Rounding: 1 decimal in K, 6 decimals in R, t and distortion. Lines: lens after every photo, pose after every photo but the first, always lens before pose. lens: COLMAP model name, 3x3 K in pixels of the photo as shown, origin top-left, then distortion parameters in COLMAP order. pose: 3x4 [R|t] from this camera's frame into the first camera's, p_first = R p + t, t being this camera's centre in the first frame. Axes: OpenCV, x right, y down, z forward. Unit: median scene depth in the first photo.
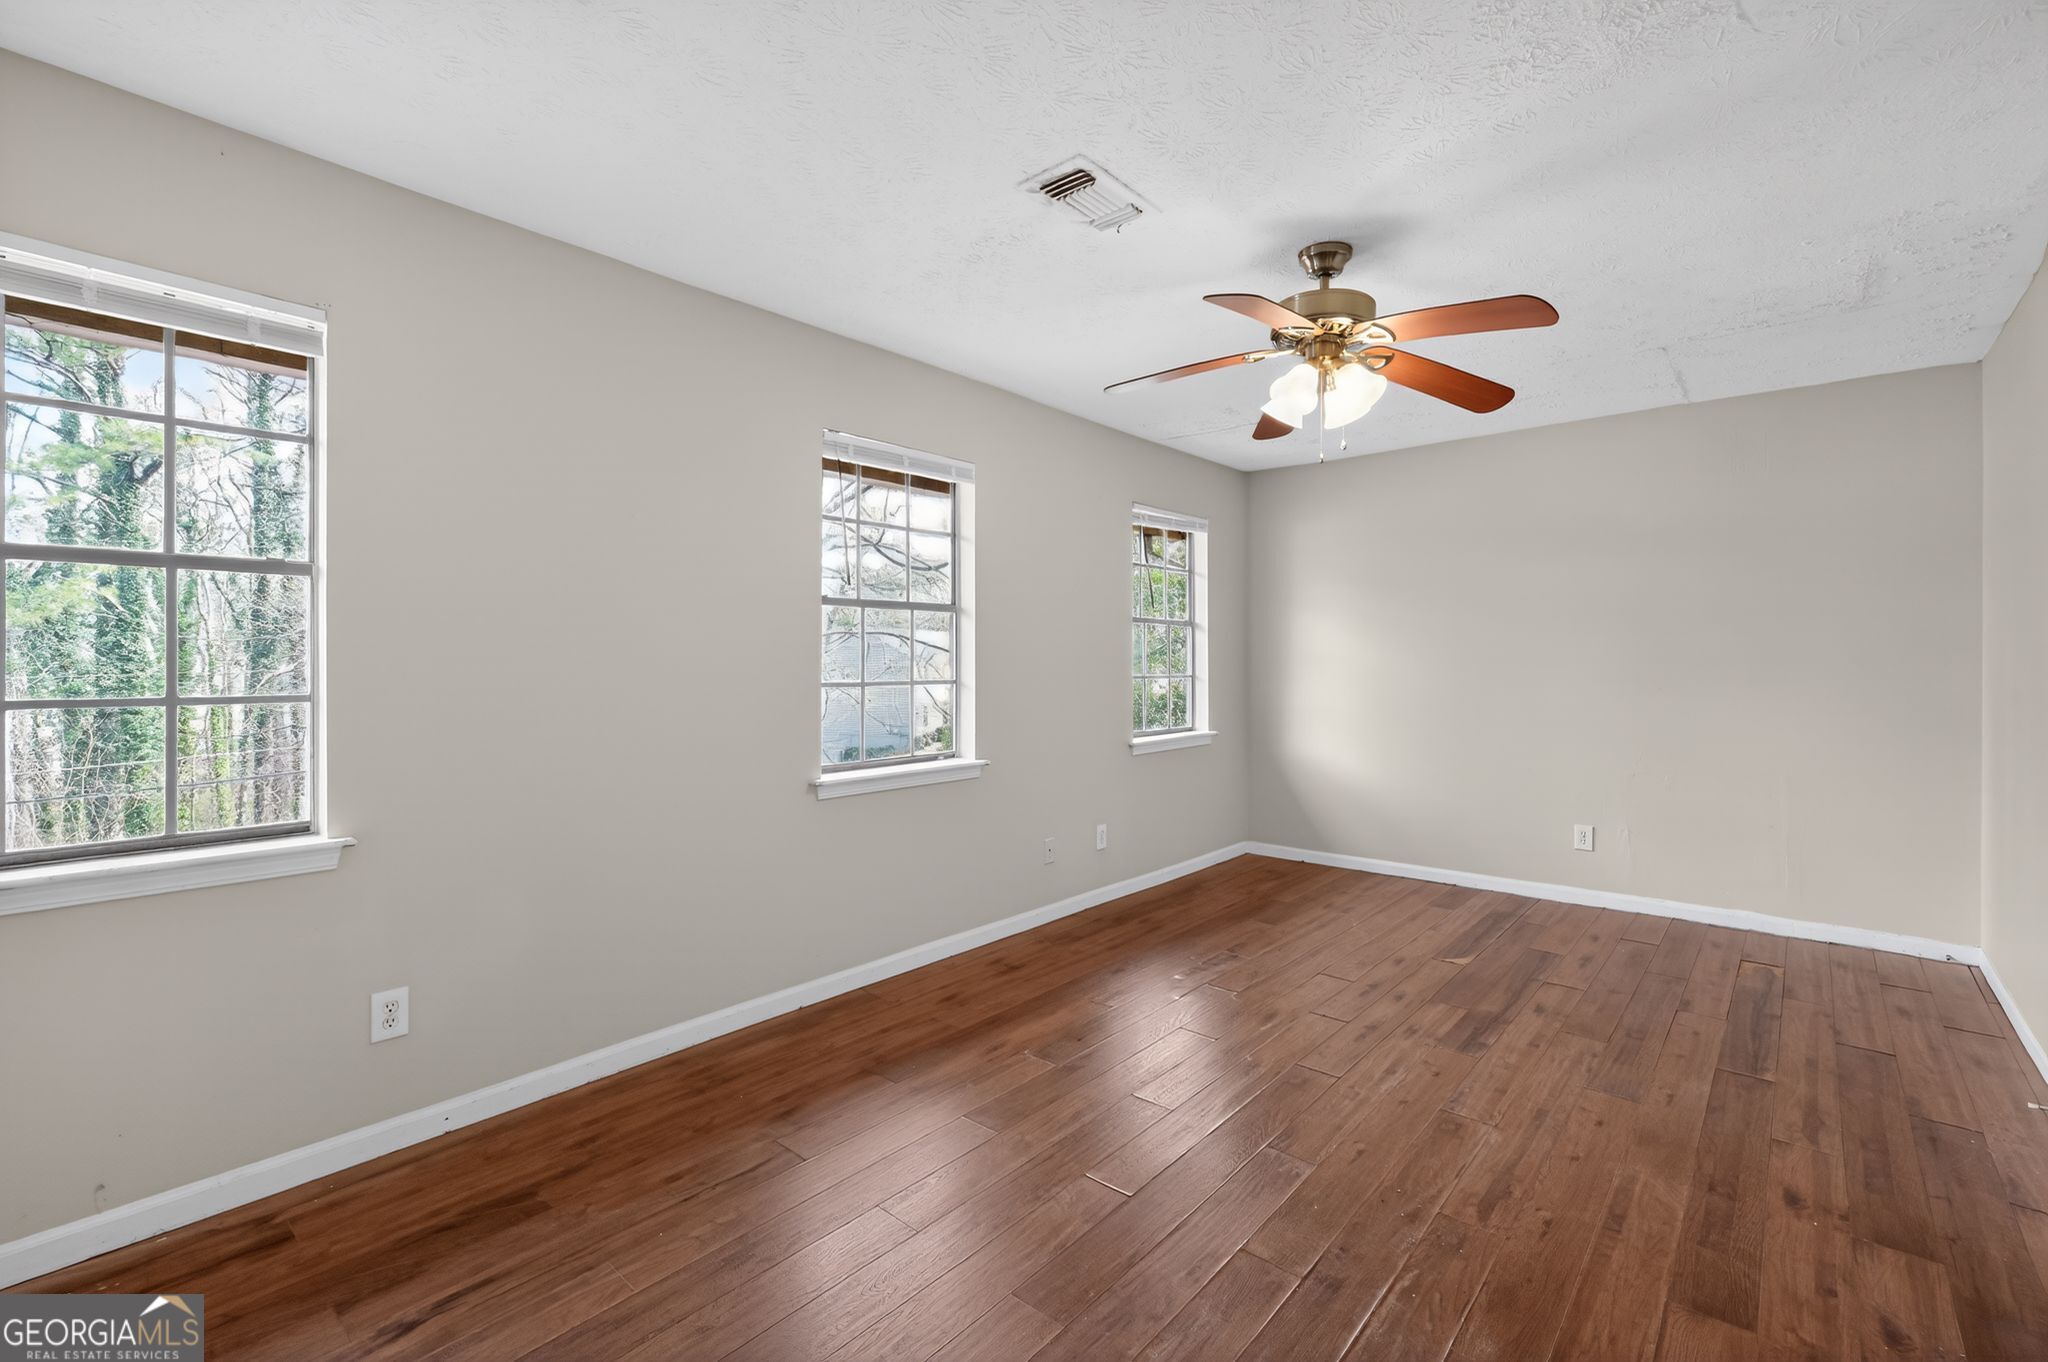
lens RADIAL K [[891.8, 0, 1034.2], [0, 891.8, 666.6], [0, 0, 1]] dist [0.001940, -0.001190]
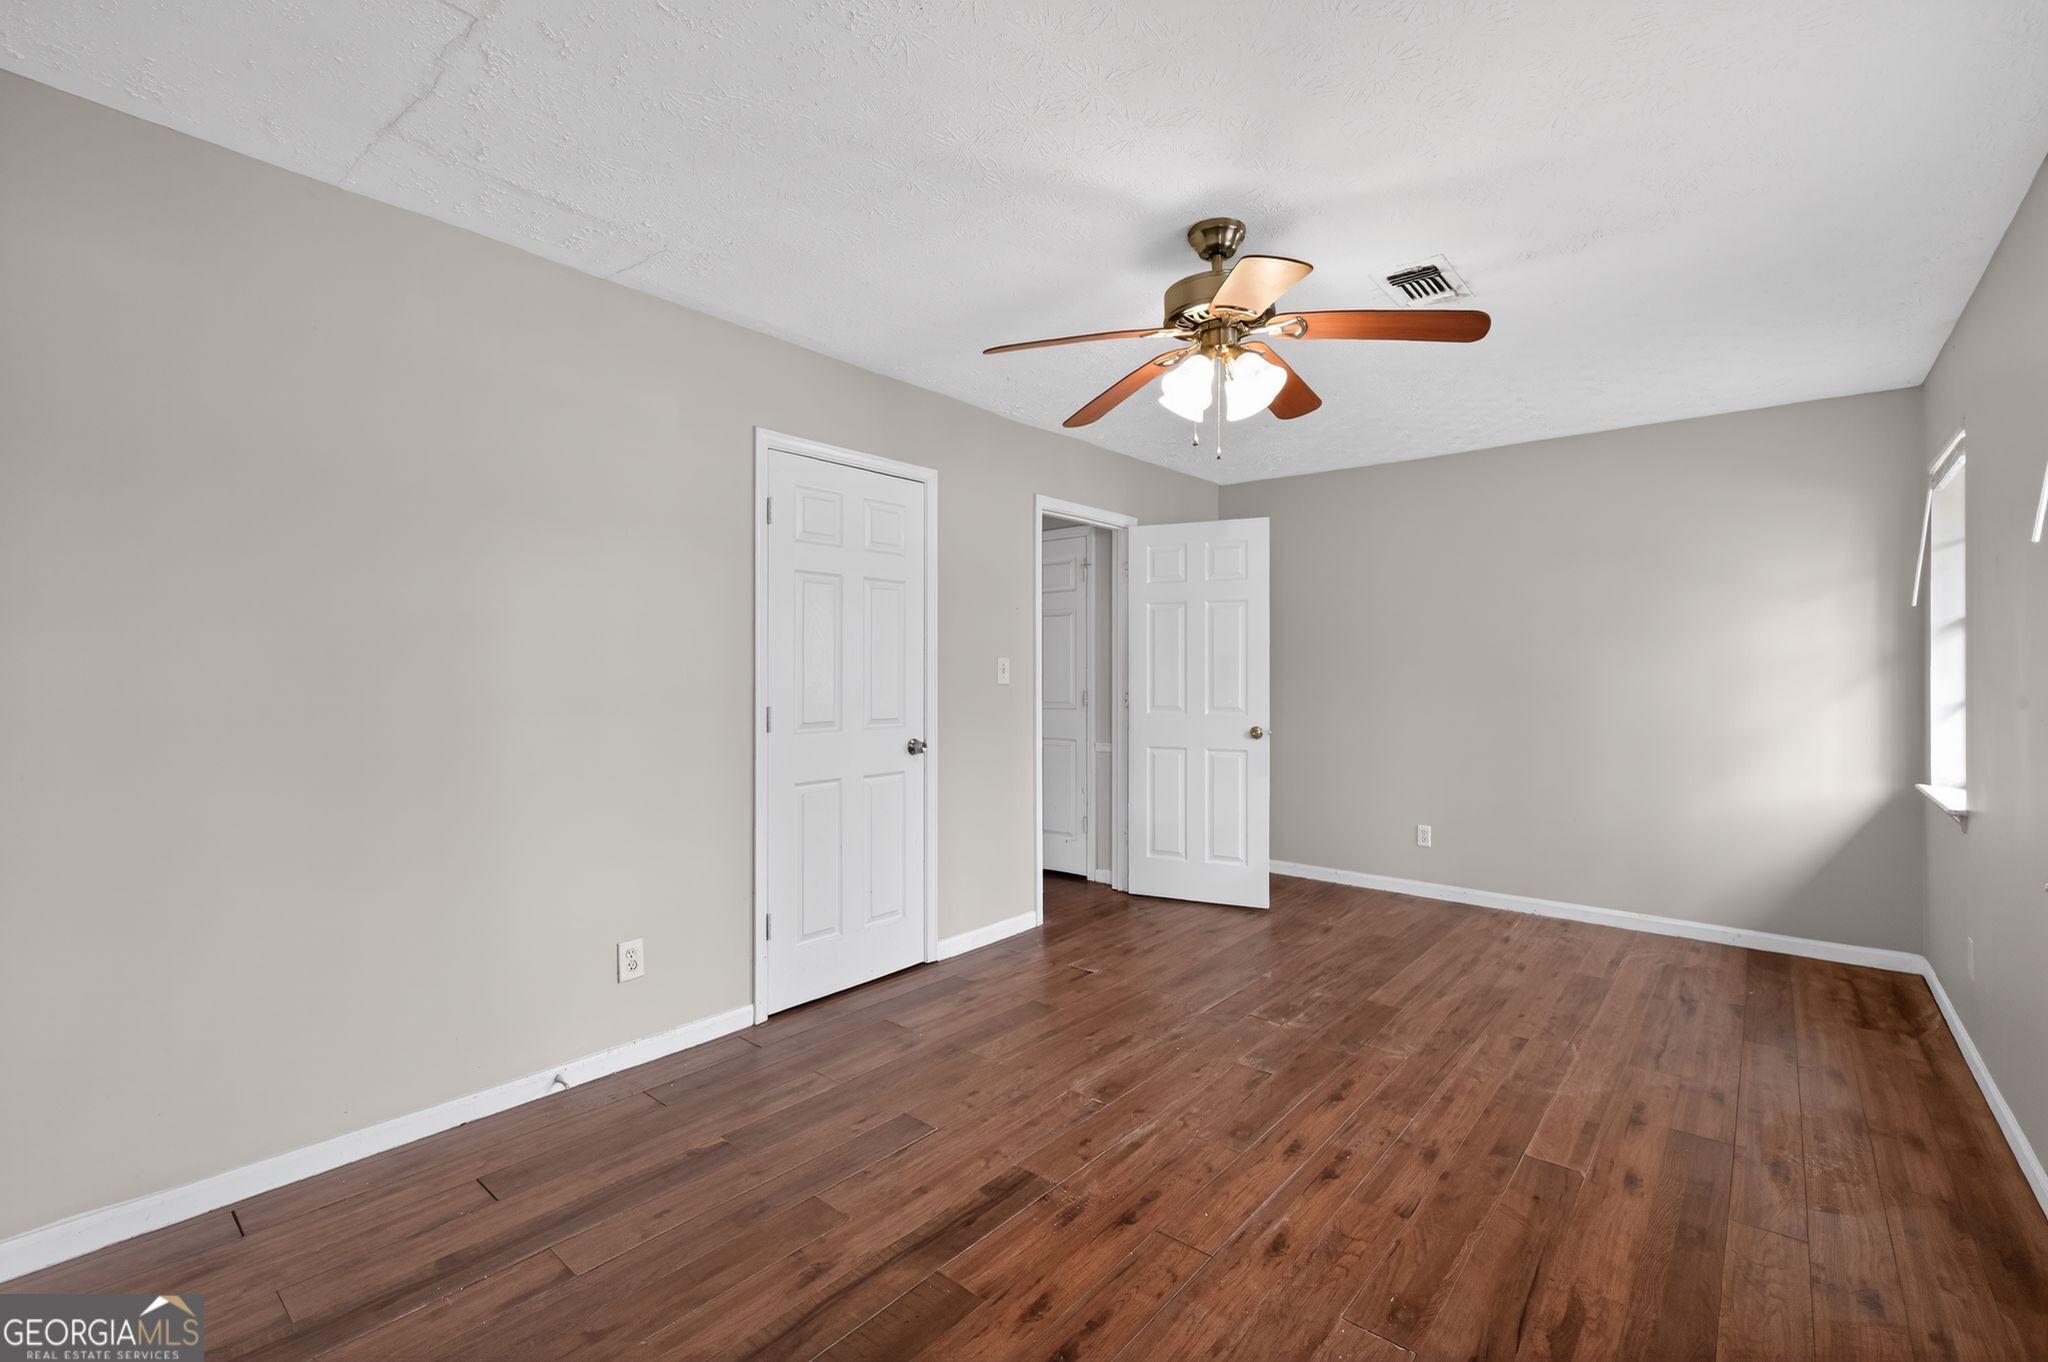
lens RADIAL K [[891.8, 0, 1030.6], [0, 891.8, 661.9], [0, 0, 1]] dist [0.001940, -0.001190]
pose [[-0.999931, -0.000685, -0.011704, 0.521475], [-0.000567, 0.999949, -0.010060, -0.011194], [0.011710, -0.010053, -0.999881, 1.913052]]
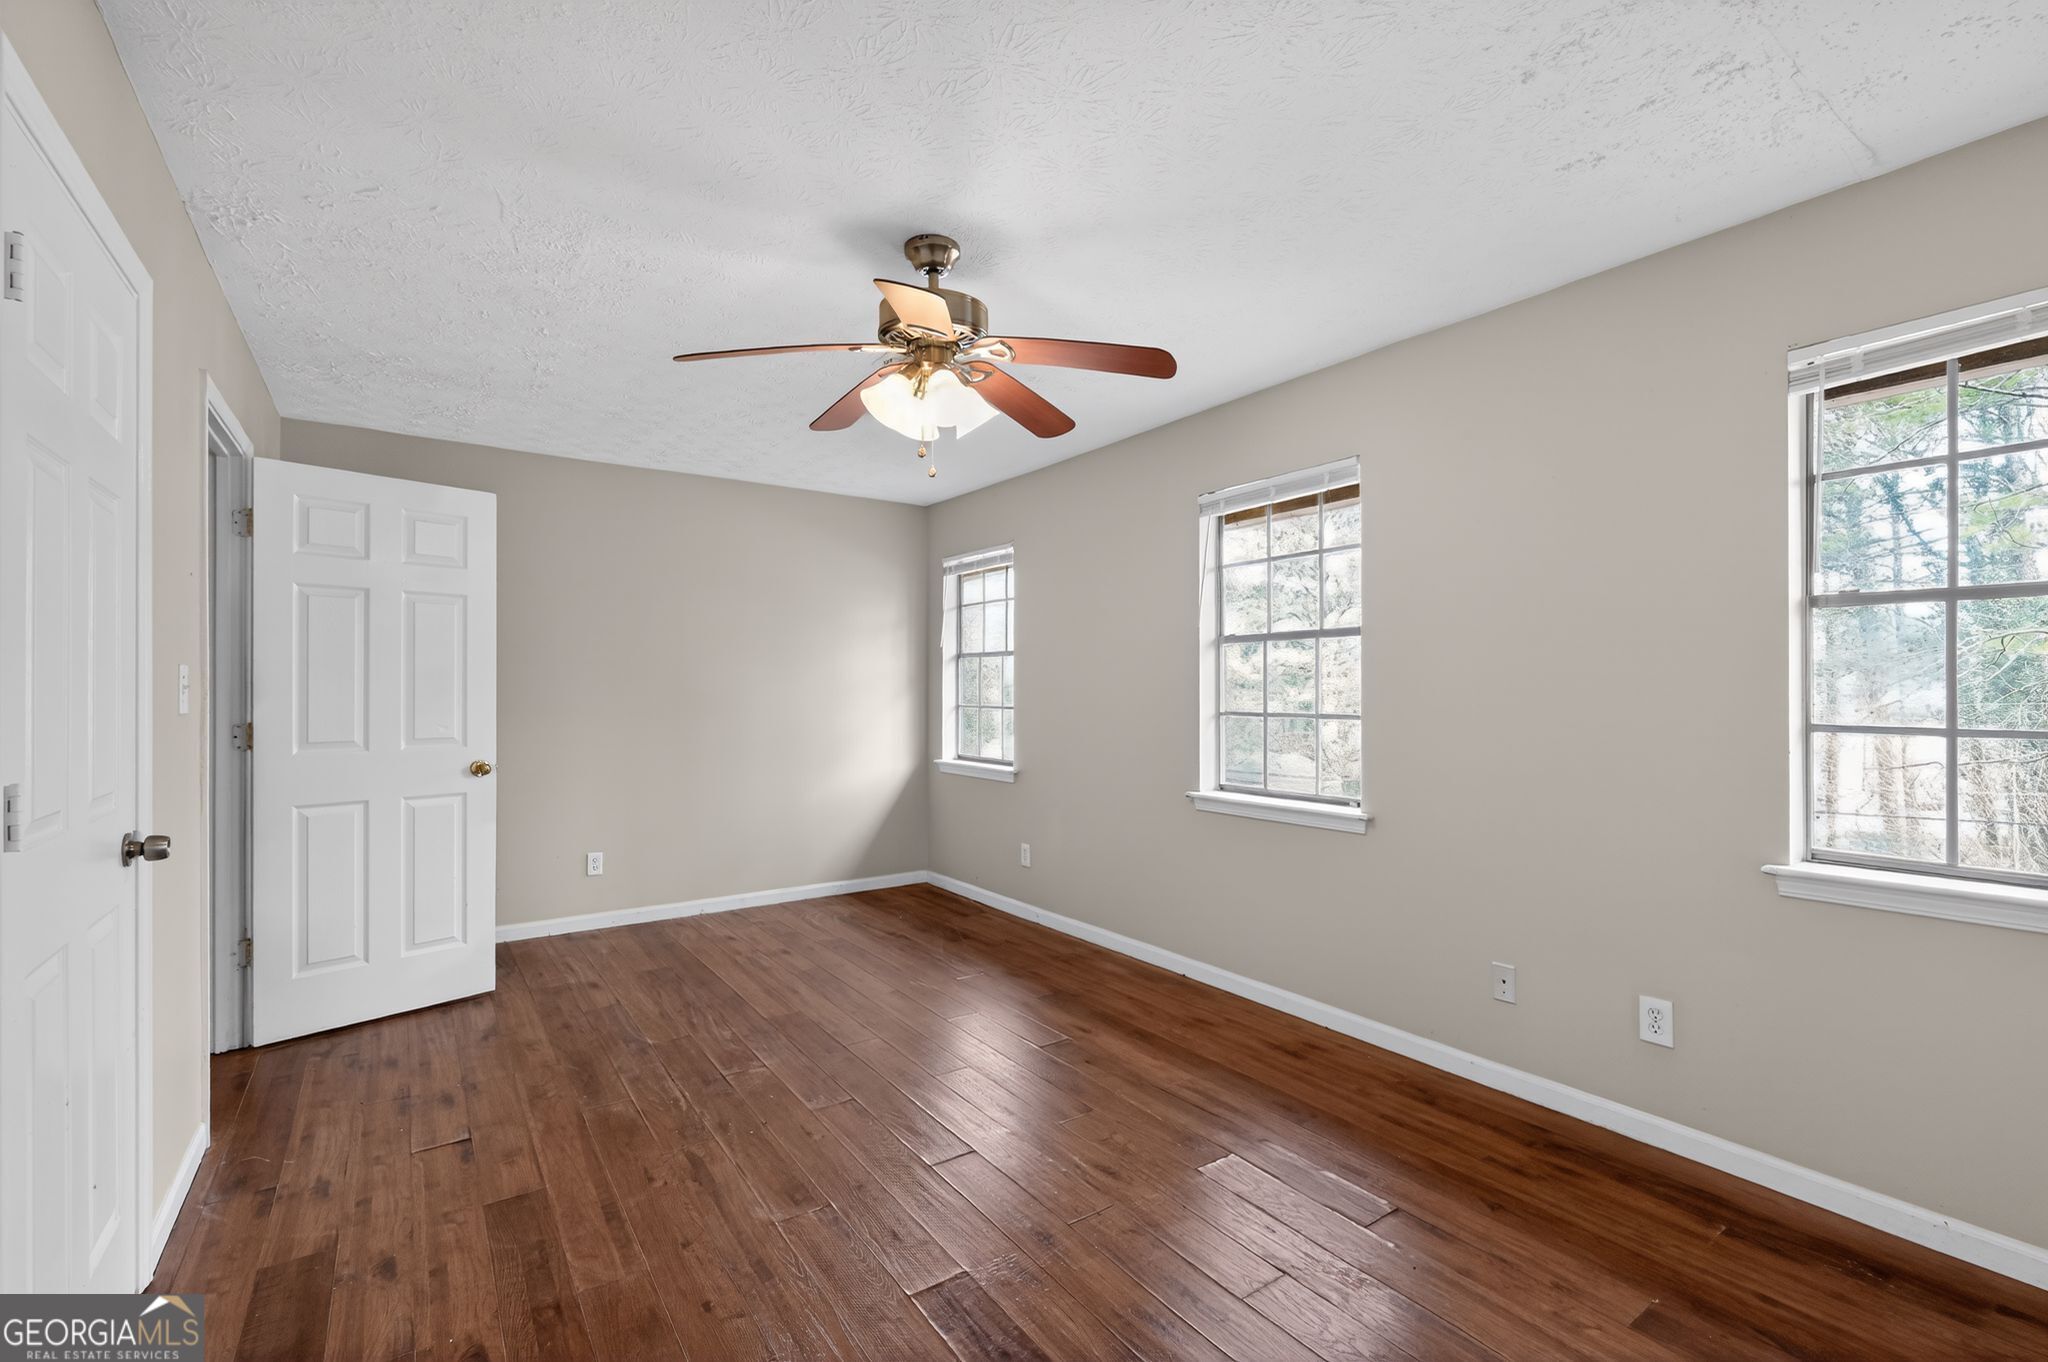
lens RADIAL K [[891.8, 0, 1031.5], [0, 891.8, 693.1], [0, 0, 1]] dist [0.001940, -0.001190]
pose [[-0.242580, 0.005396, -0.970116, 1.179661], [-0.001170, 0.999982, 0.005854, -0.015823], [0.970131, 0.002556, -0.242569, 1.314031]]
